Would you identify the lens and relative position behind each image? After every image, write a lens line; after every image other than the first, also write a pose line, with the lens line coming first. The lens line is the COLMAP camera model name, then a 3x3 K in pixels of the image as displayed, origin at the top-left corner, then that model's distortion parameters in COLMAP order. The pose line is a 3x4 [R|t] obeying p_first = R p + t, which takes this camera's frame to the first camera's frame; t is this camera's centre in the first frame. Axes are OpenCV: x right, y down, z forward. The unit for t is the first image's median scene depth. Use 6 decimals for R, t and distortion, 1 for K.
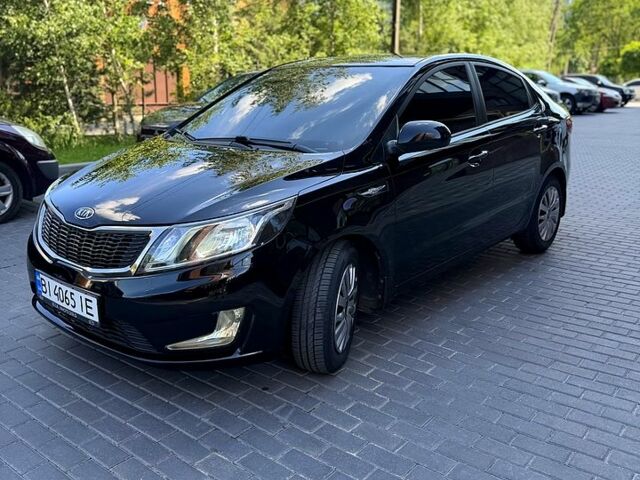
lens RADIAL K [[593.4, 0, 320.0], [0, 593.4, 240.0], [0, 0, 1]] dist [0.149588, -0.280674]
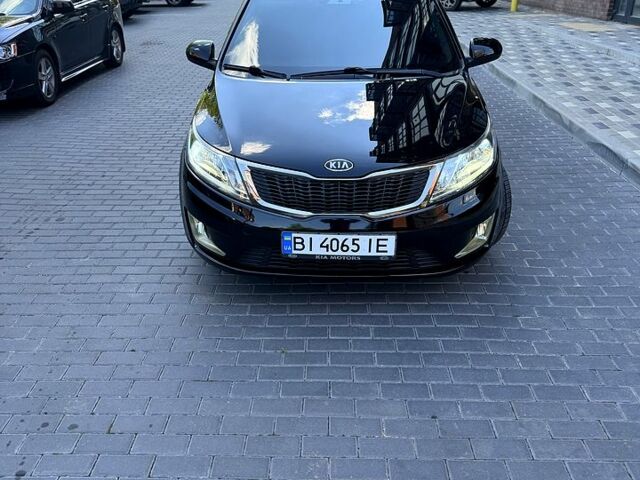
lens RADIAL K [[593.4, 0, 320.0], [0, 593.4, 240.0], [0, 0, 1]] dist [0.149588, -0.280674]
pose [[0.790796, -0.271927, 0.548360, -0.563530], [0.167903, 0.957902, 0.232880, -0.092190], [-0.588601, -0.092089, 0.803162, 0.092635]]
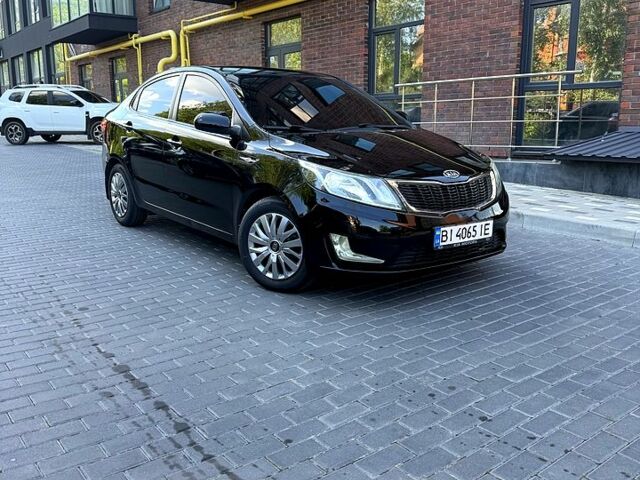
lens RADIAL K [[593.4, 0, 320.0], [0, 593.4, 240.0], [0, 0, 1]] dist [0.149588, -0.280674]
pose [[0.211986, -0.207705, 0.954945, -0.991748], [0.249390, 0.956298, 0.152638, -0.101376], [-0.944916, 0.205797, 0.254521, 0.531291]]
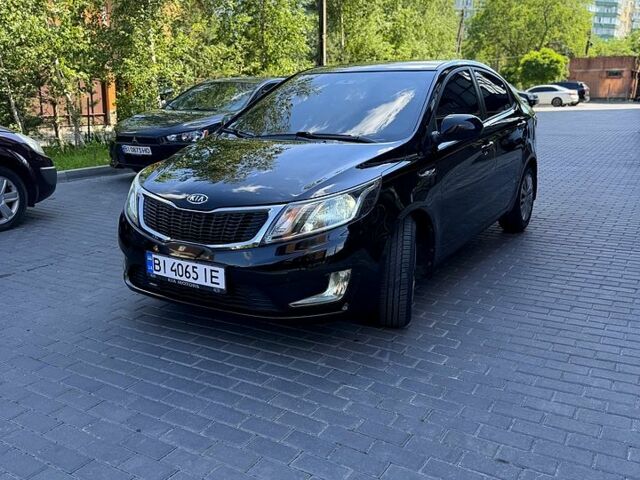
lens RADIAL K [[593.4, 0, 320.0], [0, 593.4, 240.0], [0, 0, 1]] dist [0.149588, -0.280674]
pose [[0.989116, -0.045778, 0.139838, -0.176754], [0.048009, 0.998767, -0.012619, 0.033325], [-0.139088, 0.019195, 0.990094, -0.092465]]
